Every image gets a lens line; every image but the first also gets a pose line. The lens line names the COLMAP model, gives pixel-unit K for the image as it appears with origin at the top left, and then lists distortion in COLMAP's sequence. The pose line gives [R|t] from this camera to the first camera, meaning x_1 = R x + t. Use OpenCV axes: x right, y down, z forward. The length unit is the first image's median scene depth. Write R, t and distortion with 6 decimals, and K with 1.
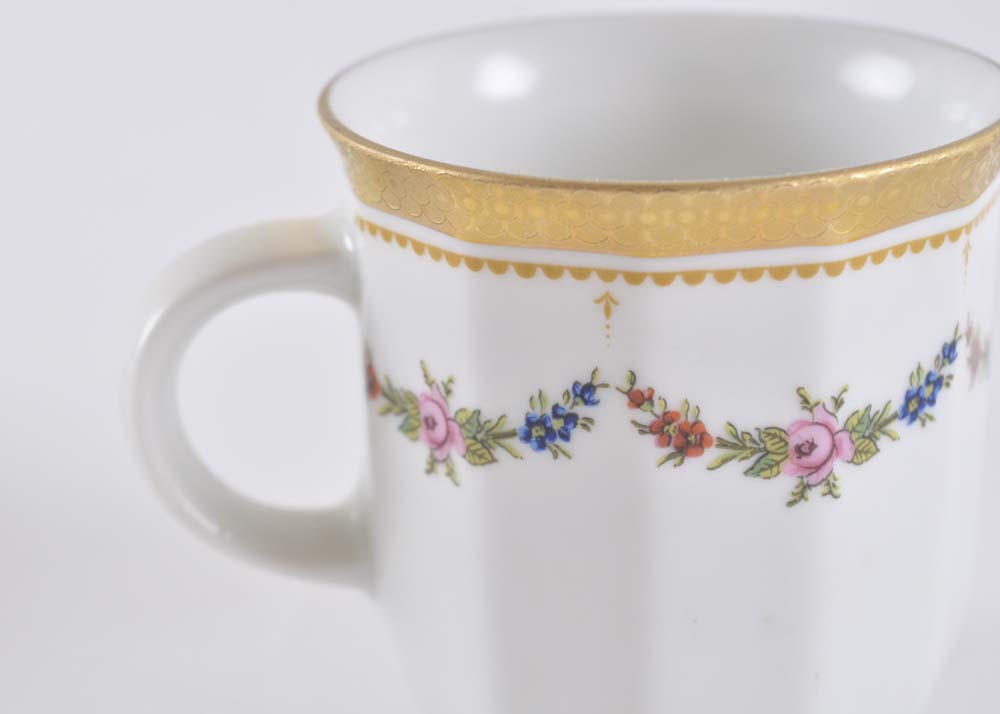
lens RADIAL K [[2963.8, 0, 504.3], [0, 2963.8, 355.2], [0, 0, 1]] dist [0.294699, 0.000000]
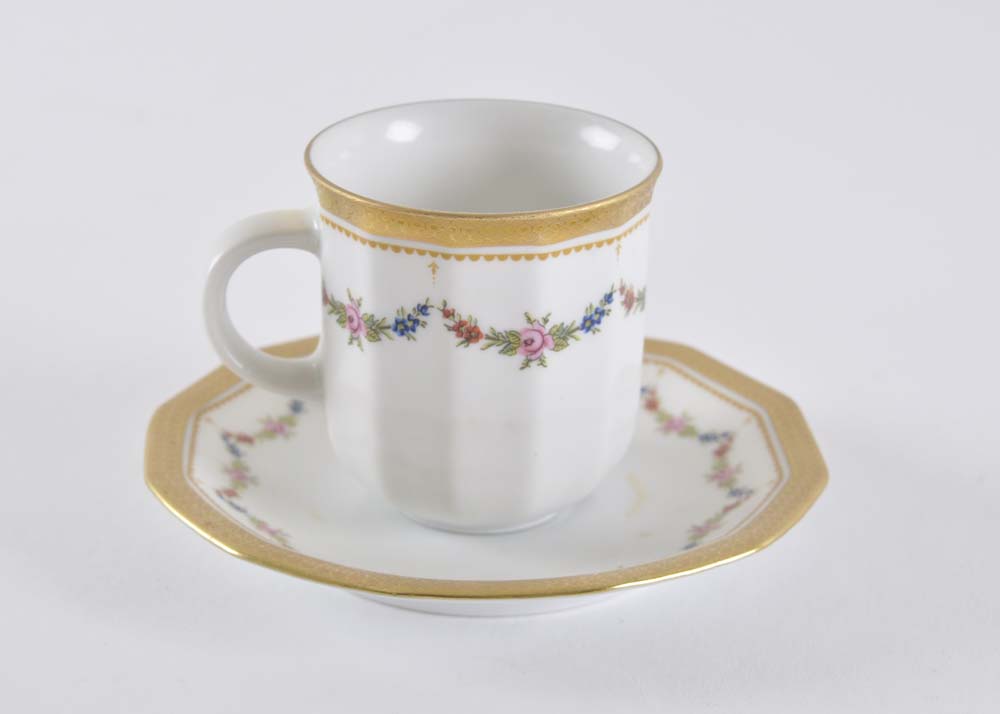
lens RADIAL K [[2963.8, 0, 495.0], [0, 2963.8, 359.1], [0, 0, 1]] dist [0.294699, 0.000000]
pose [[0.998356, 0.054008, -0.019175, 0.116566], [-0.053174, 0.997718, 0.041597, -0.040583], [0.021377, -0.040509, 0.998950, -1.042613]]
